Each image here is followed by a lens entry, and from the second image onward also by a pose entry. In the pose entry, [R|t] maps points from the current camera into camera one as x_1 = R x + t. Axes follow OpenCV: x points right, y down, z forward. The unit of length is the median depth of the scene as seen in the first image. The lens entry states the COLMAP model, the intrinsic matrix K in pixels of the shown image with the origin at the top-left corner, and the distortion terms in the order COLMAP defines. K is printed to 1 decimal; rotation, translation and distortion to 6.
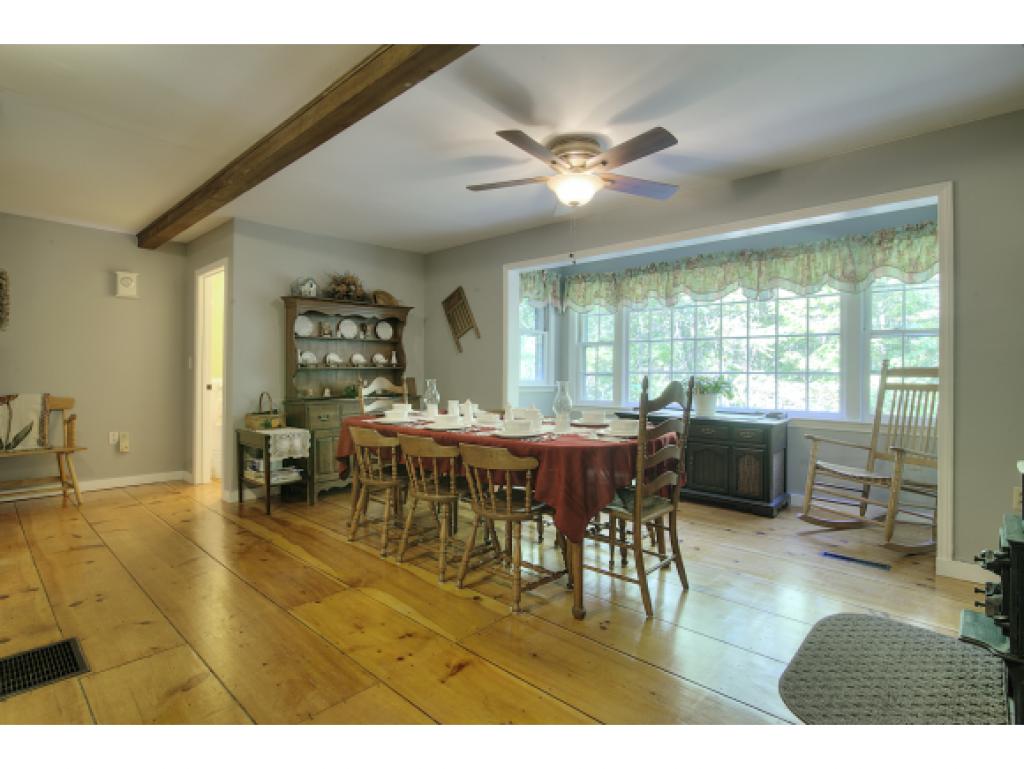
lens RADIAL K [[510.3, 0, 544.0], [0, 510.3, 372.5], [0, 0, 1]] dist [-0.015542, 0.000147]
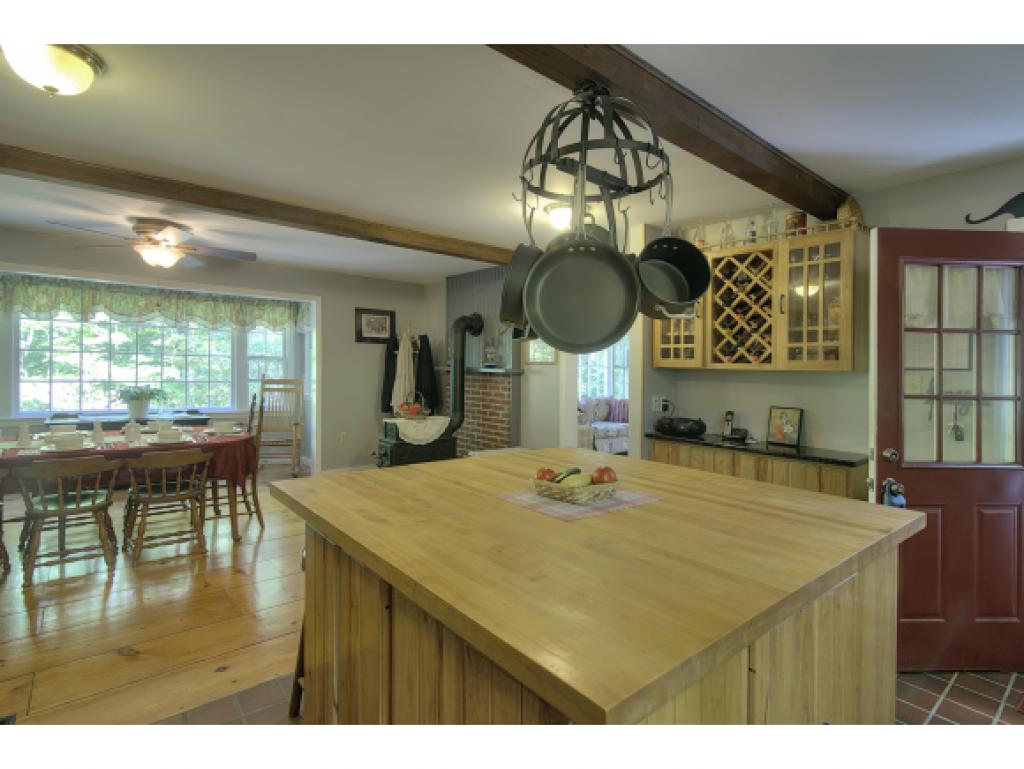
lens RADIAL K [[510.3, 0, 507.0], [0, 510.3, 387.2], [0, 0, 1]] dist [-0.015542, 0.000147]
pose [[0.149316, -0.040004, 0.987980, -0.853561], [-0.029422, 0.998559, 0.044879, -0.077714], [-0.988352, -0.035769, 0.147924, -0.083047]]
